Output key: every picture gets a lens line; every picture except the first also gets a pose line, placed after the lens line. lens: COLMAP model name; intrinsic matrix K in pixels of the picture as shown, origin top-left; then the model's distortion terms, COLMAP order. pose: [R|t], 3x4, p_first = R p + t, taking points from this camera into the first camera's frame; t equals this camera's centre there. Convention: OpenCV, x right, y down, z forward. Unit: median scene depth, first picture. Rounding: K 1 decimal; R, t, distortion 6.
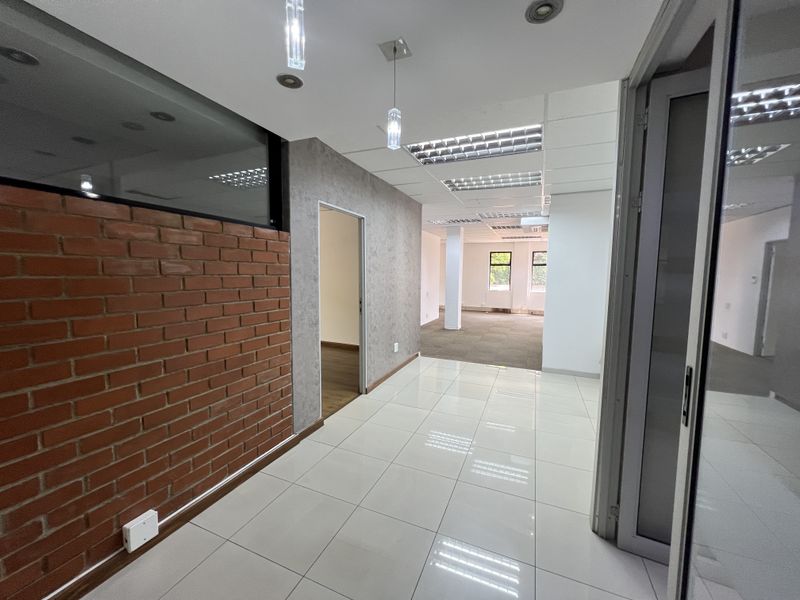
lens RADIAL K [[320.6, 0, 398.8], [0, 320.6, 299.3], [0, 0, 1]] dist [0.000726, 0.000465]
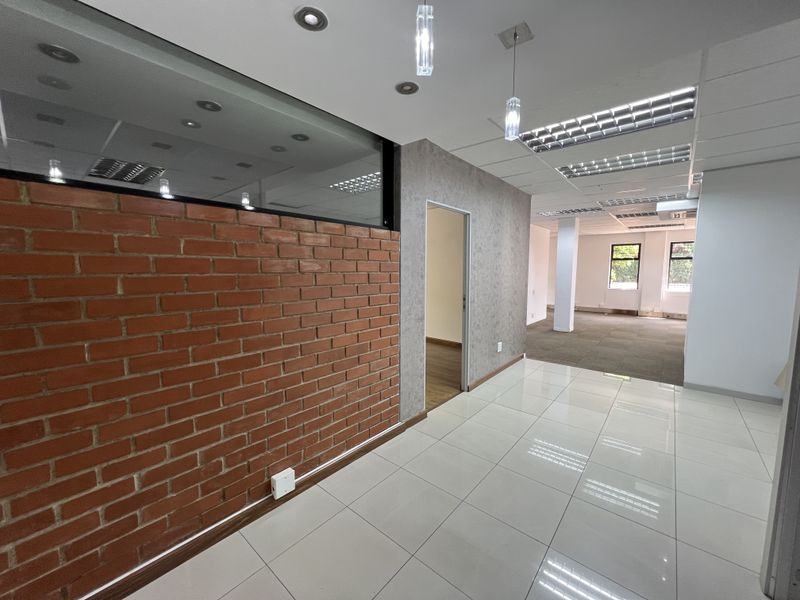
lens RADIAL K [[320.6, 0, 398.8], [0, 320.6, 299.3], [0, 0, 1]] dist [0.000726, 0.000465]
pose [[0.954563, 0.019471, -0.297373, -0.024568], [-0.016873, 0.999794, 0.011302, 0.002512], [0.297532, -0.005771, 0.954694, -0.013232]]
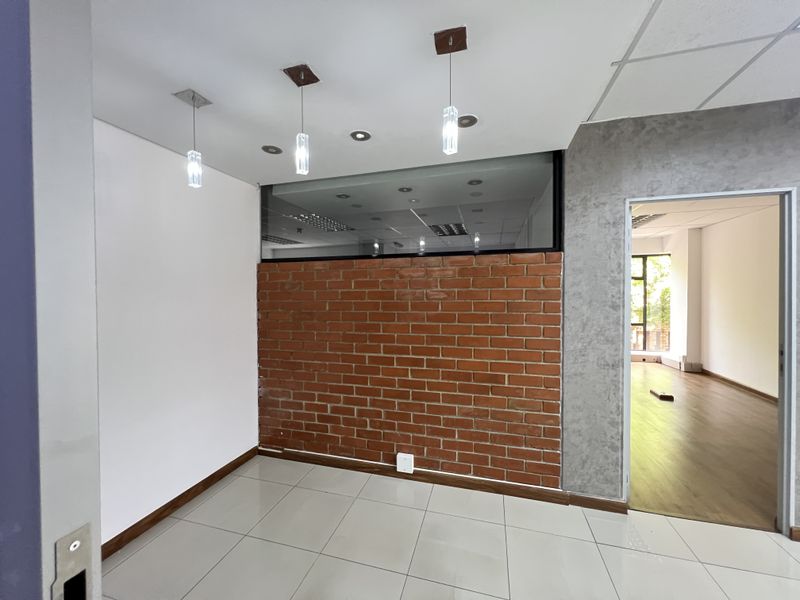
lens RADIAL K [[320.6, 0, 398.8], [0, 320.6, 299.3], [0, 0, 1]] dist [0.000726, 0.000465]
pose [[0.125081, 0.002605, -0.992143, 0.451748], [-0.076376, 0.997054, -0.007011, -0.036629], [0.989202, 0.076653, 0.124912, 0.439512]]
